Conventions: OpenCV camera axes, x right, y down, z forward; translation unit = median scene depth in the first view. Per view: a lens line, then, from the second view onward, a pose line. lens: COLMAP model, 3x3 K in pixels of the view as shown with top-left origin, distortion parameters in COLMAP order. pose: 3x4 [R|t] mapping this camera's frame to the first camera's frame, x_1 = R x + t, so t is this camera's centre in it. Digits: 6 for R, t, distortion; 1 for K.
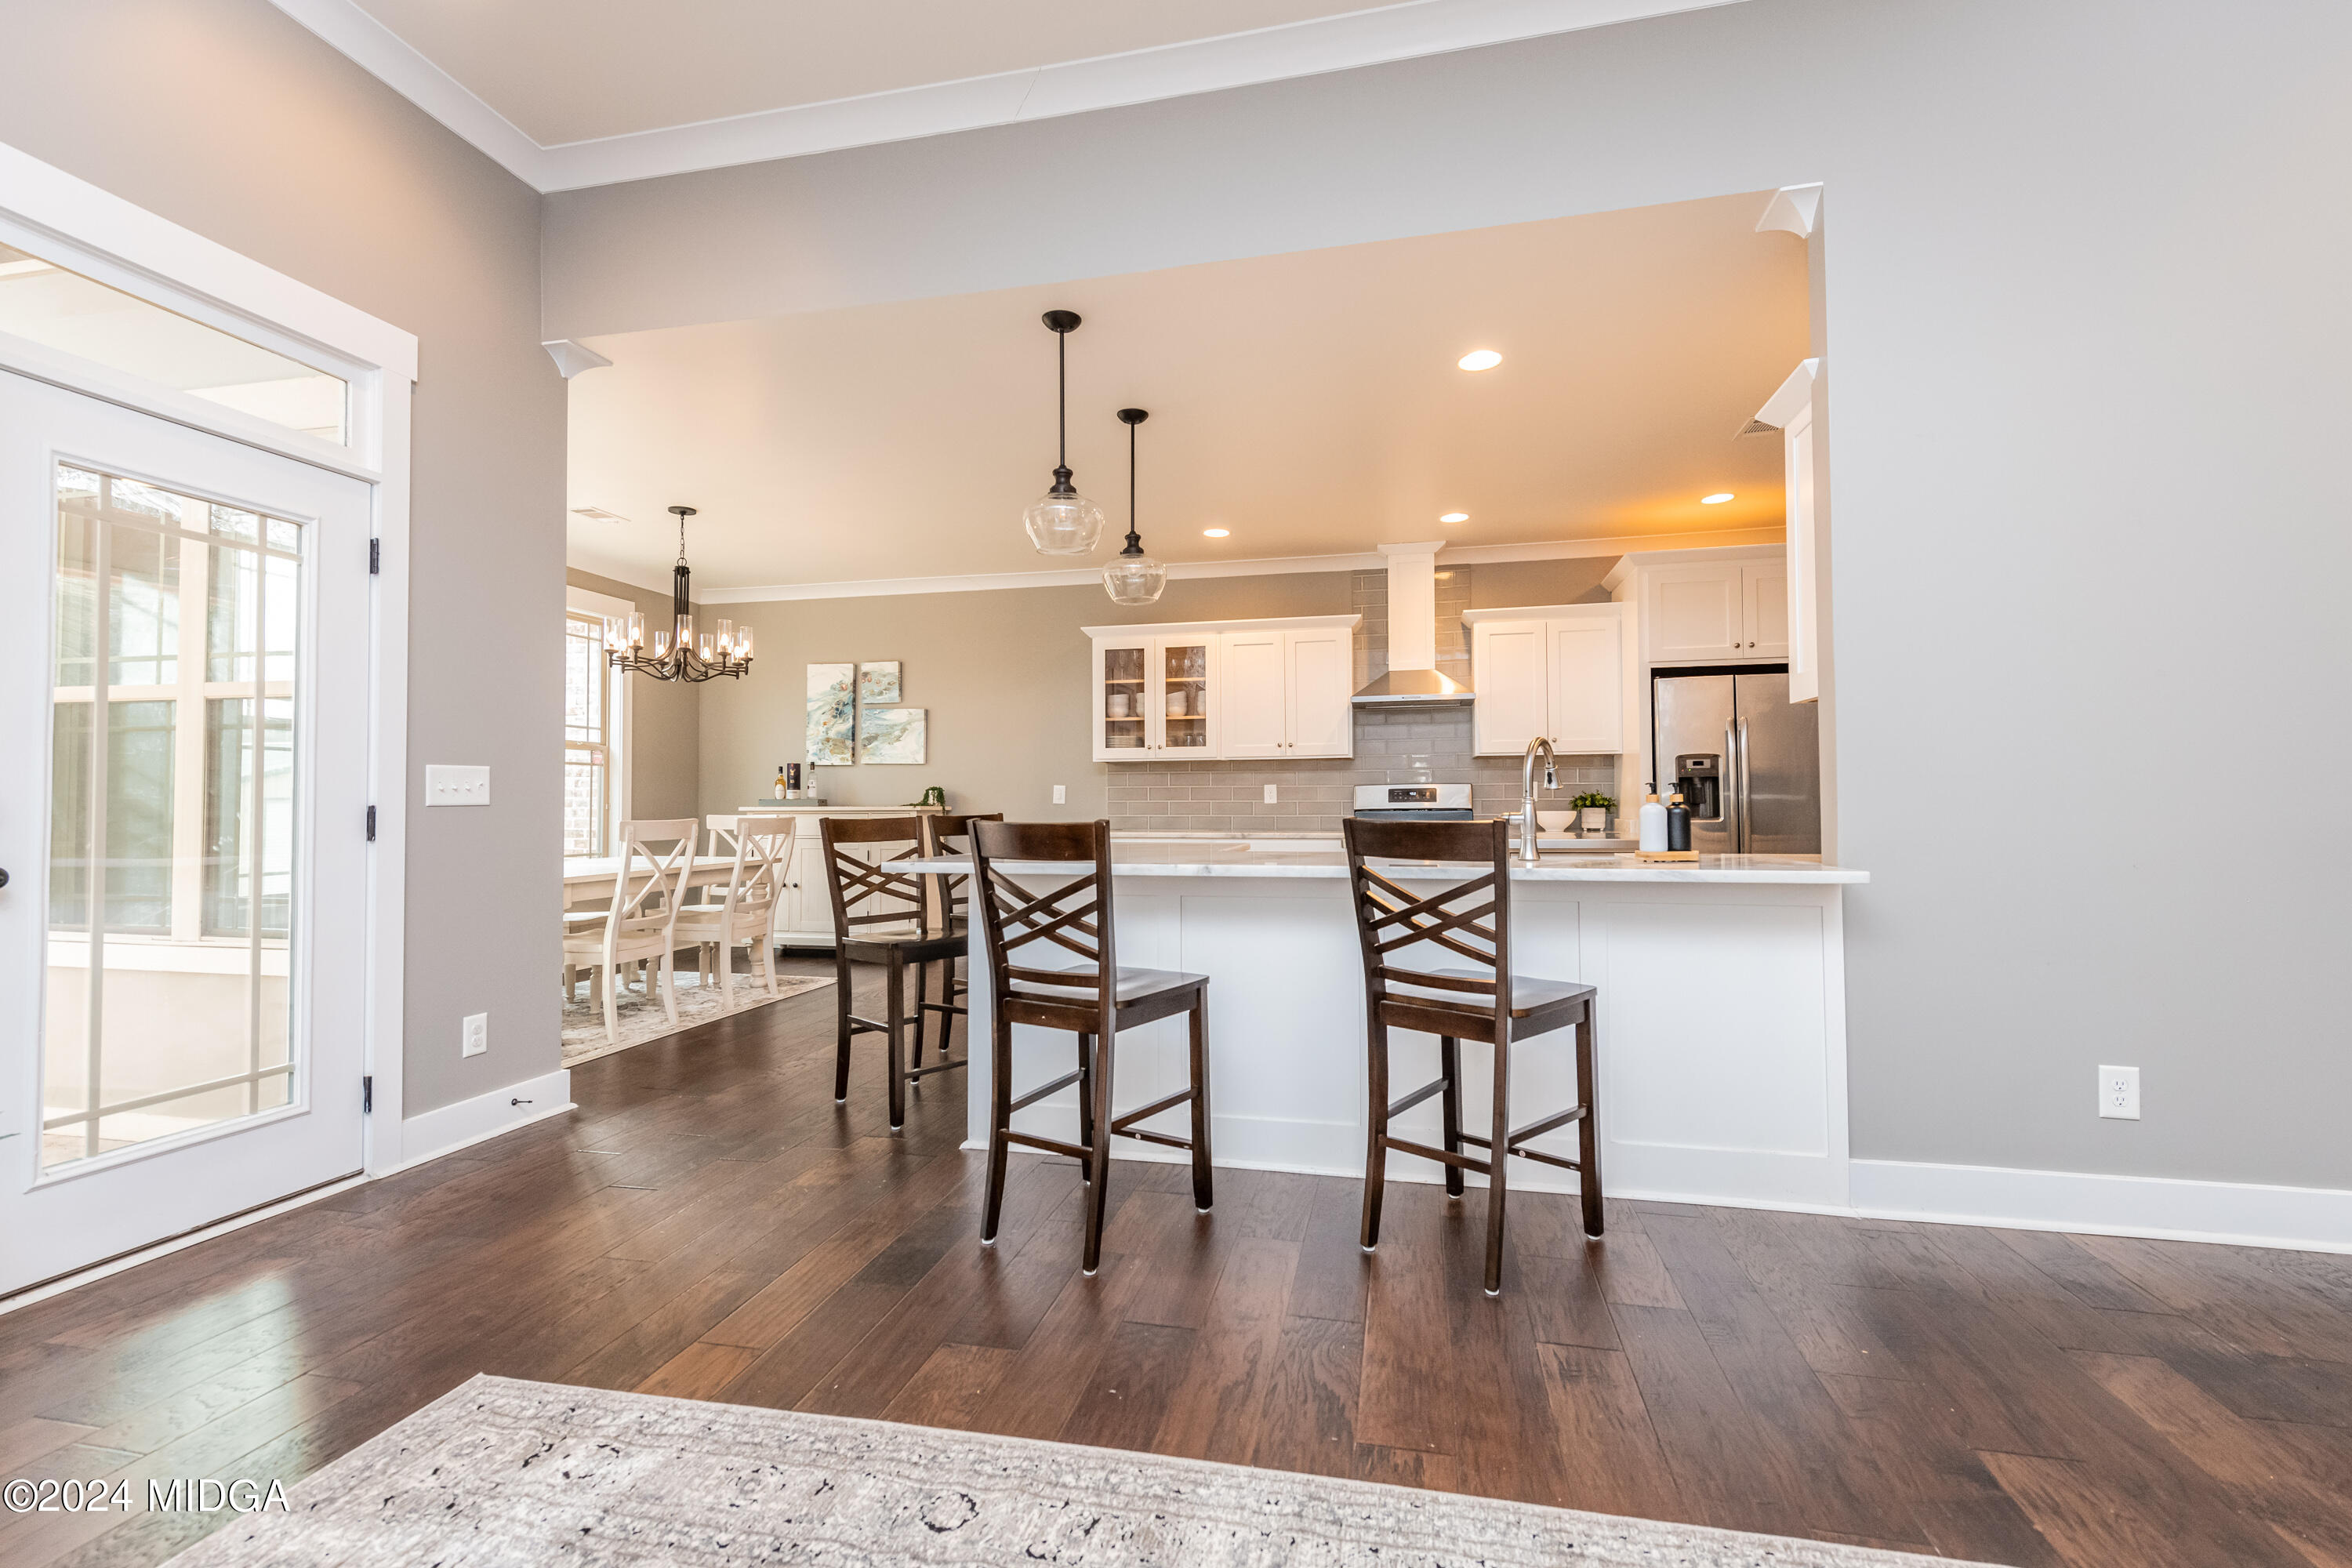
lens RADIAL K [[1015.5, 0, 1180.6], [0, 1015.5, 780.6], [0, 0, 1]] dist [-0.000875, -0.000019]
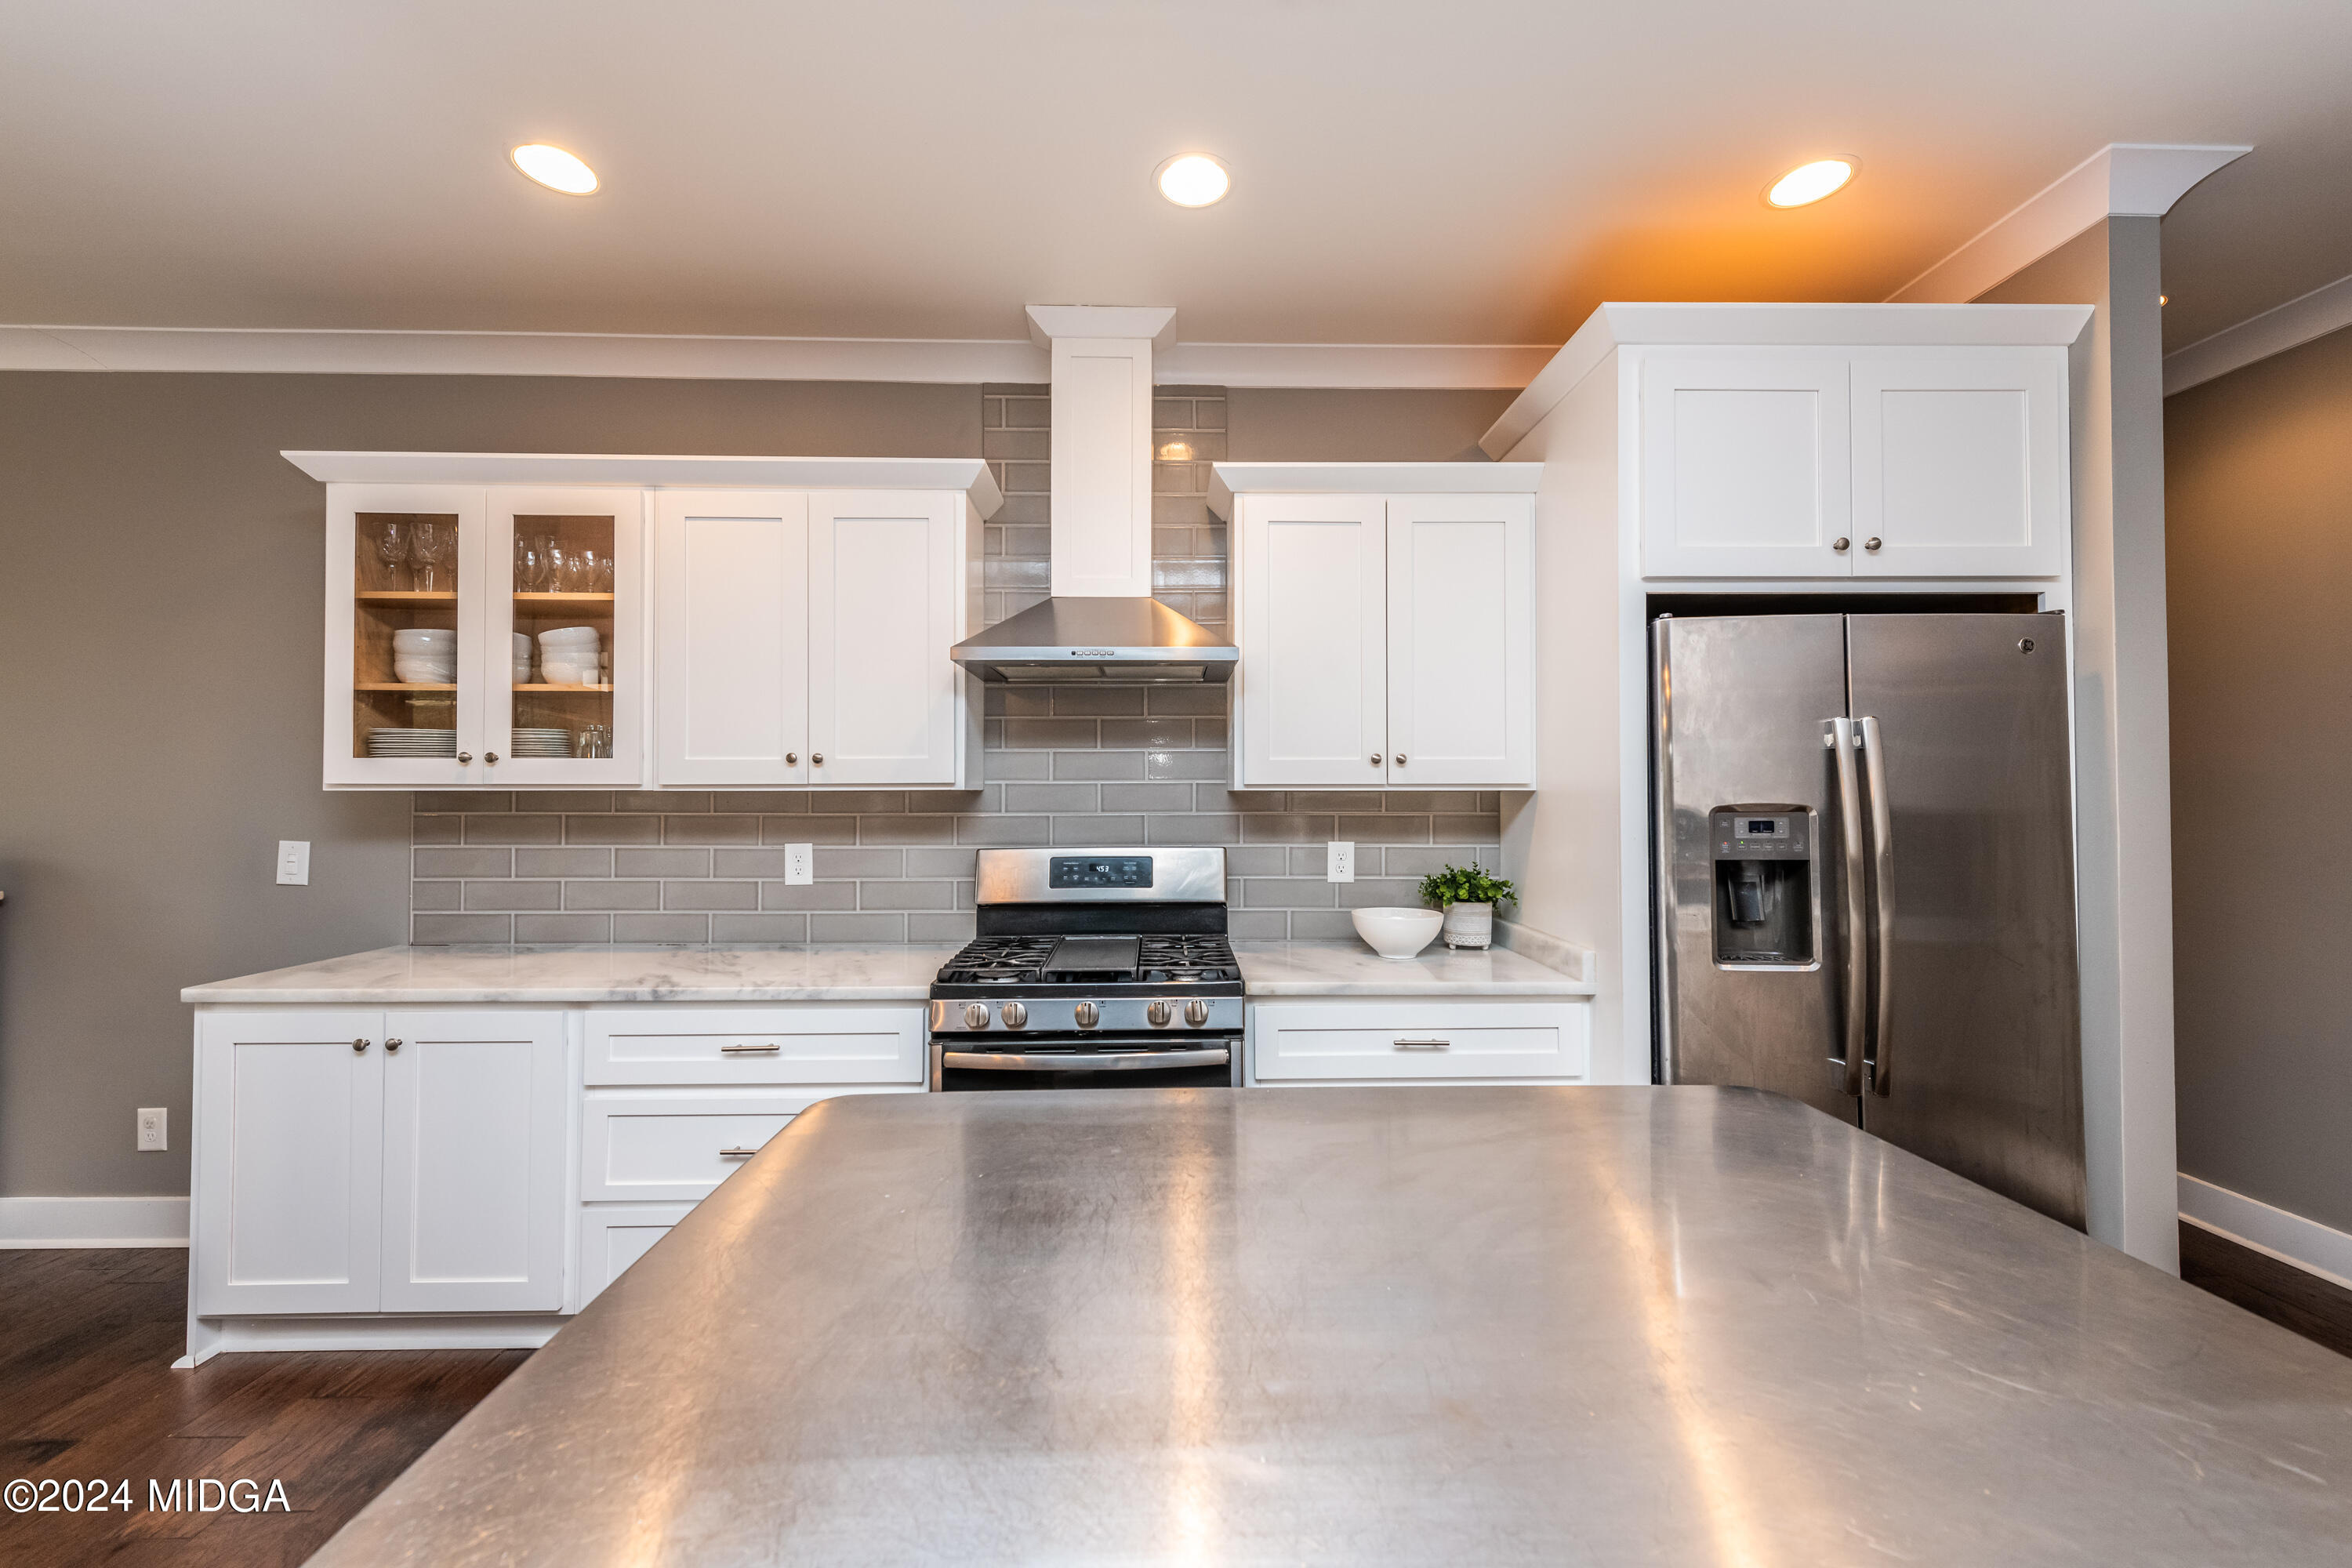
lens RADIAL K [[935.9, 0, 1177.9], [0, 935.9, 779.2], [0, 0, 1]] dist [0.016998, -0.000045]
pose [[0.970819, 0.011647, 0.239530, 0.156712], [-0.011525, 0.999932, -0.001910, -0.026888], [-0.239536, -0.000907, 0.970887, 0.568136]]
